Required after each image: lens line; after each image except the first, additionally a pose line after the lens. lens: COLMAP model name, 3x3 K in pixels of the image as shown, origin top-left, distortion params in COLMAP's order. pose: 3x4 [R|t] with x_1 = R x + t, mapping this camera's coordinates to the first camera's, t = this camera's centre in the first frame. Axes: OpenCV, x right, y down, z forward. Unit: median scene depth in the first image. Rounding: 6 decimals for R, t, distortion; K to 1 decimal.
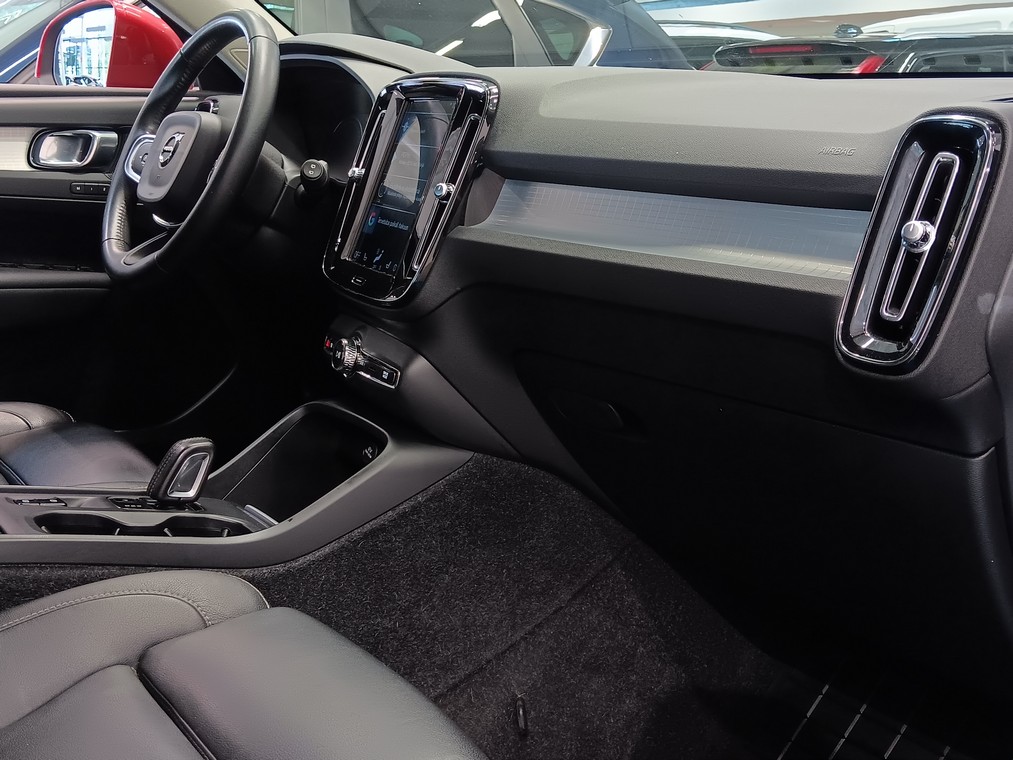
lens RADIAL K [[1295.4, 0, 562.8], [0, 1295.4, 371.8], [0, 0, 1]] dist [0.113475, -0.215649]
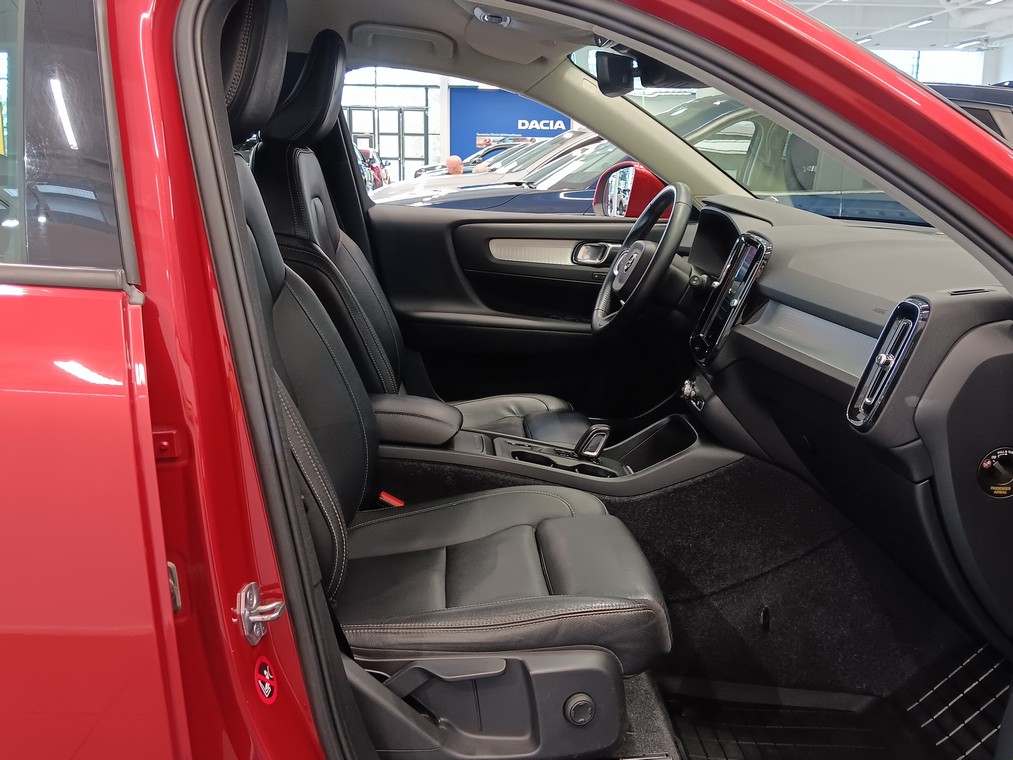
lens RADIAL K [[1011.3, 0, 506.5], [0, 1011.3, 380.0], [0, 0, 1]] dist [0.095038, -0.254604]
pose [[0.863984, 0.113098, -0.490654, 0.293980], [-0.120267, 0.992596, 0.017021, -0.019809], [0.488946, 0.044303, 0.871188, -0.313685]]
